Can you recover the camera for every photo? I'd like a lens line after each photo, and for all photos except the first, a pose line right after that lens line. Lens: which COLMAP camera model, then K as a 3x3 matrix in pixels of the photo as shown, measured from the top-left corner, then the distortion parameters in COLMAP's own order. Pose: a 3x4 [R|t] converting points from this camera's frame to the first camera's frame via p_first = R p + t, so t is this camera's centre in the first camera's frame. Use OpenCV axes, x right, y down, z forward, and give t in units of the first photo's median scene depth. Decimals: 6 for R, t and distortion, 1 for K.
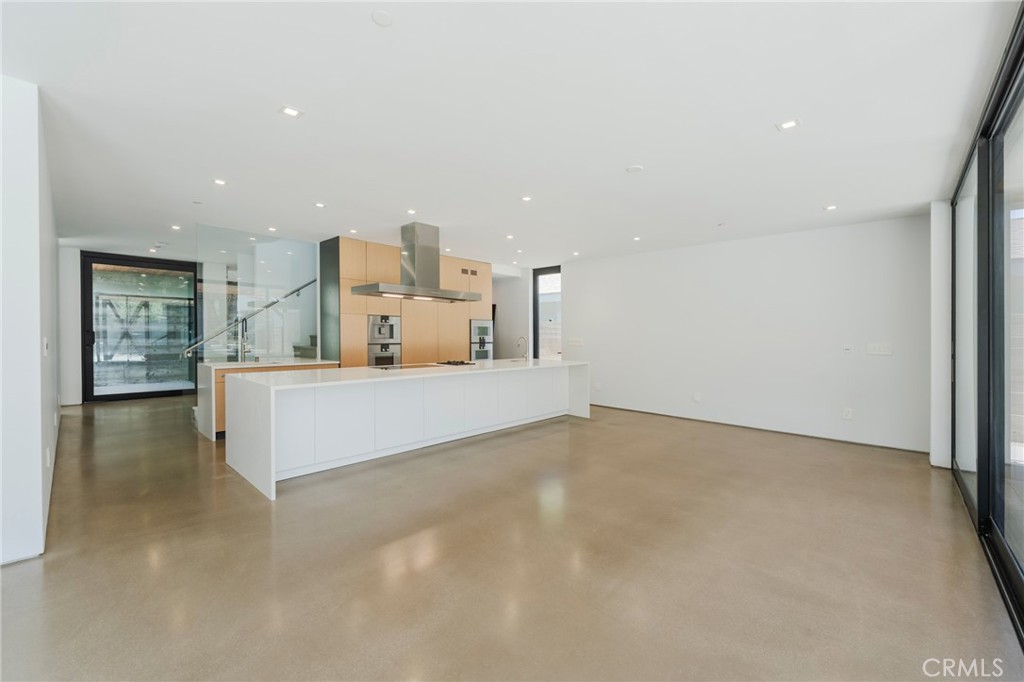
lens RADIAL K [[416.2, 0, 511.1], [0, 416.2, 336.0], [0, 0, 1]] dist [0.000088, -0.000080]
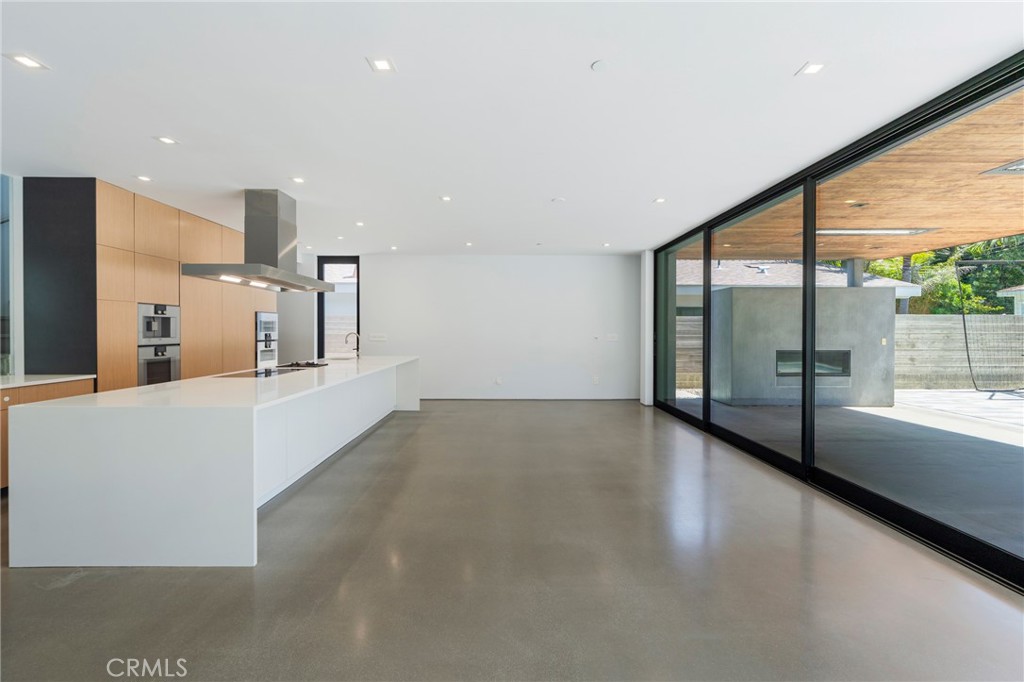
lens RADIAL K [[424.2, 0, 511.3], [0, 424.2, 328.8], [0, 0, 1]] dist [-0.001602, -0.000119]
pose [[0.722678, -0.005952, 0.691159, -0.363574], [0.007678, 0.999970, 0.000583, -0.004208], [-0.691142, 0.004885, 0.722703, 0.083327]]
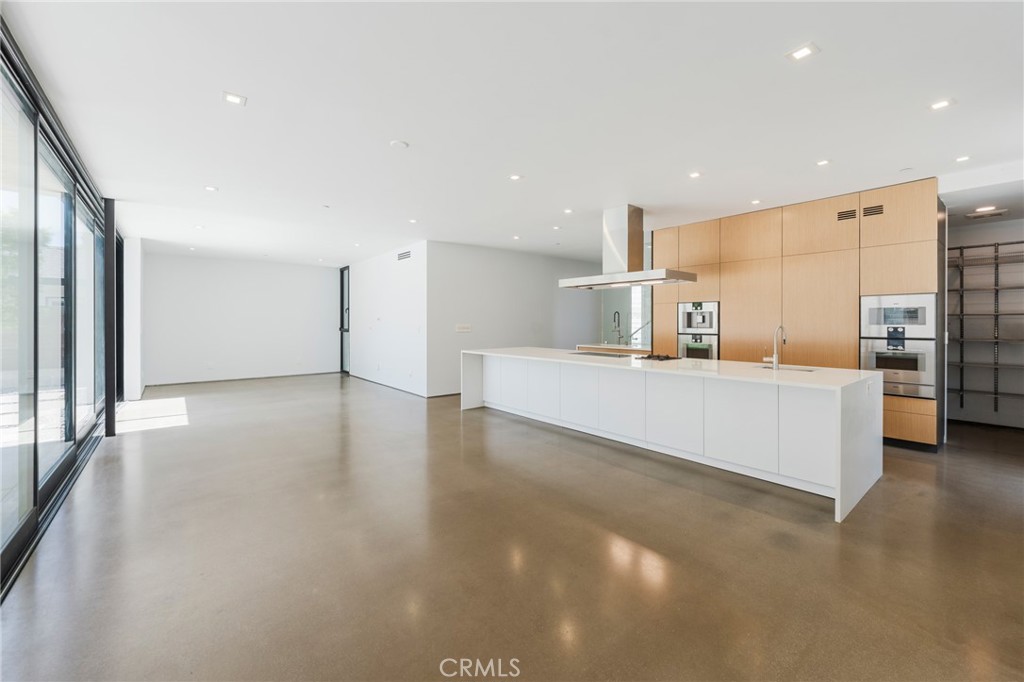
lens RADIAL K [[424.2, 0, 511.3], [0, 424.2, 328.8], [0, 0, 1]] dist [-0.001602, -0.000119]
pose [[-0.117484, 0.004723, -0.993064, 0.628437], [-0.006146, 0.999966, 0.005483, 0.005665], [0.993056, 0.006748, -0.117451, 0.704554]]
